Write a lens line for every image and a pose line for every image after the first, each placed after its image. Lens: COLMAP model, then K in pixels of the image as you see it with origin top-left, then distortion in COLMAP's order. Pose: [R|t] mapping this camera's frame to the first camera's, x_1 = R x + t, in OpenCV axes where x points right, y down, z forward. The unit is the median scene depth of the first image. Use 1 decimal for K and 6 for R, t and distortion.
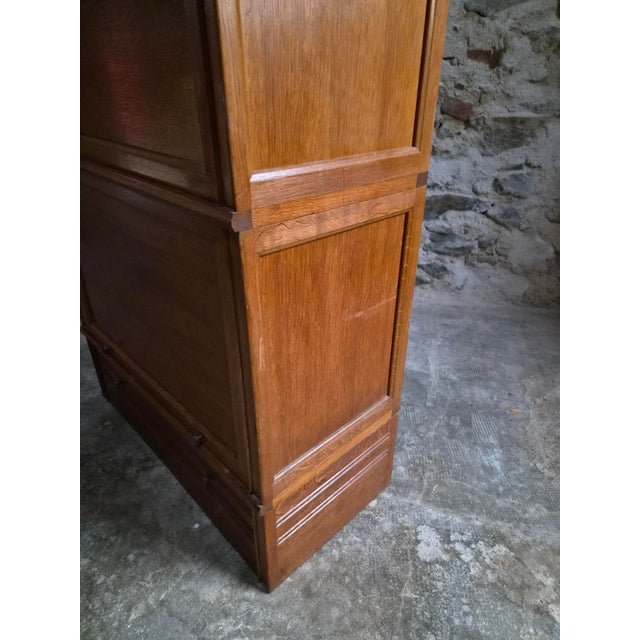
lens RADIAL K [[433.4, 0, 325.4], [0, 433.4, 323.6], [0, 0, 1]] dist [0.061371, -0.046278]
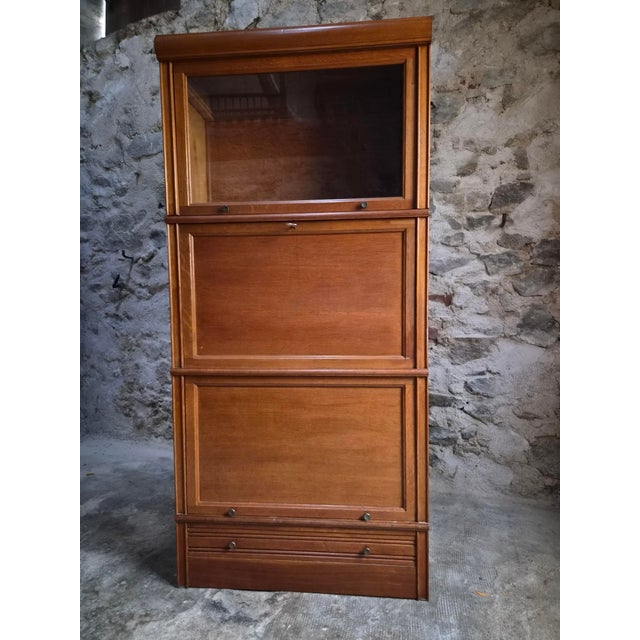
lens RADIAL K [[433.4, 0, 324.5], [0, 433.4, 321.9], [0, 0, 1]] dist [0.061371, -0.046278]
pose [[0.990605, -0.020280, -0.135239, 0.181370], [-0.039138, 0.905531, -0.422470, 0.057395], [0.131030, 0.423795, 0.896231, -0.250699]]
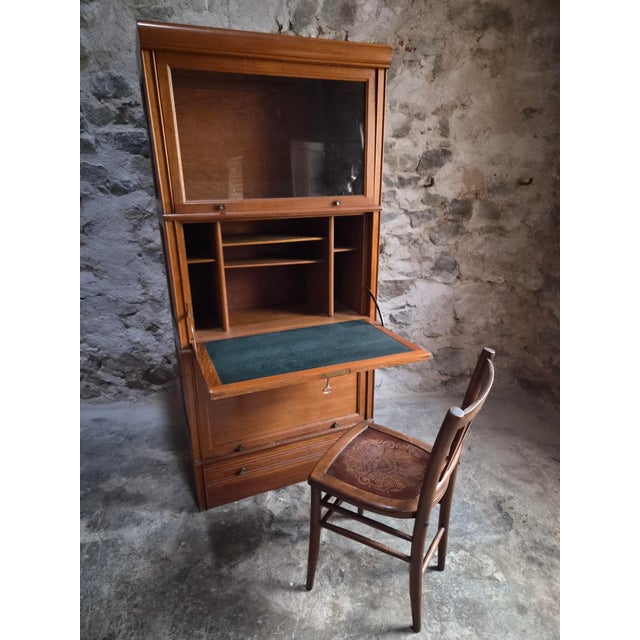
lens RADIAL K [[433.4, 0, 316.5], [0, 433.4, 325.5], [0, 0, 1]] dist [0.061371, -0.046278]
pose [[0.951131, -0.122787, 0.283326, -0.328444], [0.167554, 0.975939, -0.139533, -0.137336], [-0.259376, 0.180186, 0.948819, -0.414120]]
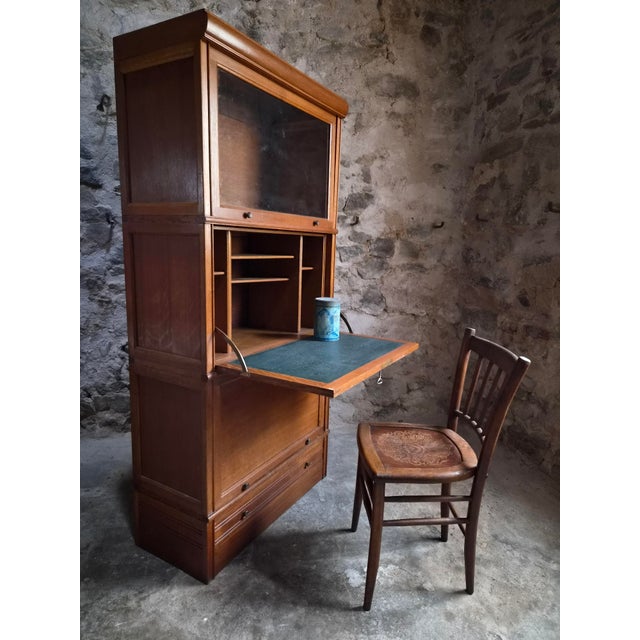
lens RADIAL K [[433.4, 0, 319.0], [0, 433.4, 319.7], [0, 0, 1]] dist [0.061371, -0.046278]
pose [[0.903570, -0.063488, 0.423710, -0.314156], [0.195164, 0.941388, -0.275137, 0.013070], [-0.381408, 0.331299, 0.863000, -0.416244]]
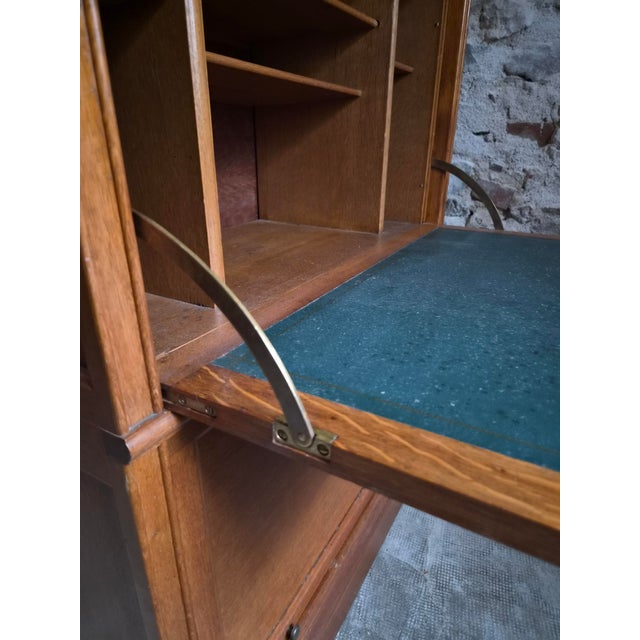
lens RADIAL K [[433.4, 0, 319.1], [0, 433.4, 320.6], [0, 0, 1]] dist [0.061371, -0.046278]
pose [[0.980098, 0.075062, -0.183778, 0.171120], [-0.093262, 0.991338, -0.092475, -0.187050], [0.175244, 0.107774, 0.978608, 0.246171]]
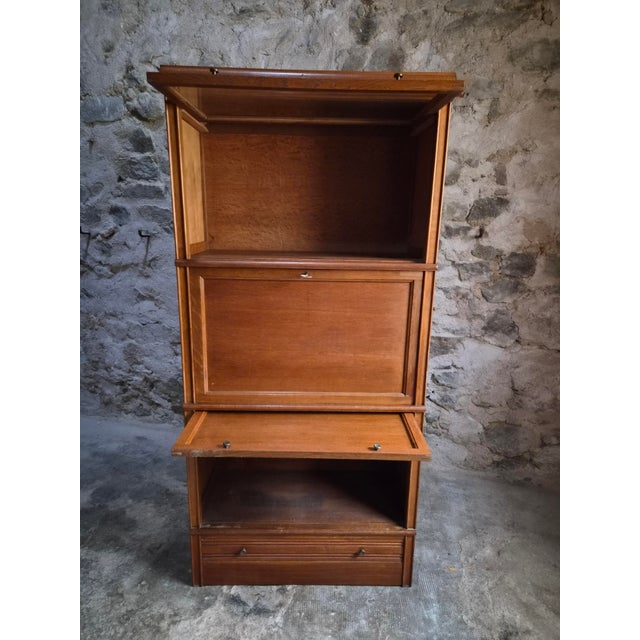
lens RADIAL K [[433.4, 0, 316.7], [0, 433.4, 320.5], [0, 0, 1]] dist [0.061371, -0.046278]
pose [[0.999976, -0.001143, 0.006859, 0.015437], [0.002902, 0.964995, -0.262253, -0.150261], [-0.006319, 0.262267, 0.964975, -0.403229]]
